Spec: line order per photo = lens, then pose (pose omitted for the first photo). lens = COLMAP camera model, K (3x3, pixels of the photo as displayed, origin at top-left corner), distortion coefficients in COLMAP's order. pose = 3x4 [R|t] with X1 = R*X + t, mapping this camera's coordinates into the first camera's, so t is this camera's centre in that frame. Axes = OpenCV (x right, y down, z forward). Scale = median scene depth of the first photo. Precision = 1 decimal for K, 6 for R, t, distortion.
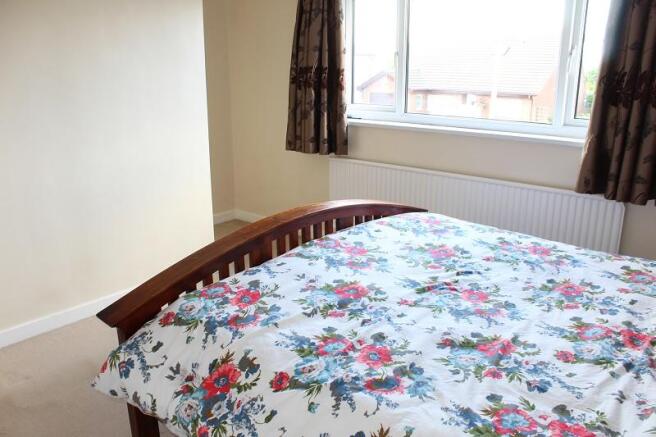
lens RADIAL K [[534.1, 0, 328.0], [0, 534.1, 218.5], [0, 0, 1]] dist [-0.135274, 0.000411]
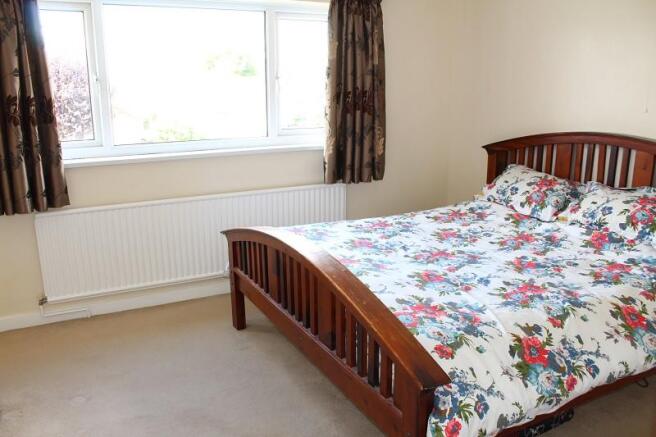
lens RADIAL K [[544.2, 0, 328.0], [0, 544.2, 218.5], [0, 0, 1]] dist [-0.052406, -0.002841]
pose [[0.384145, -0.225081, 0.895417, -0.994468], [0.259386, 0.957079, 0.129301, -0.189157], [-0.886088, 0.182588, 0.426040, 0.570307]]
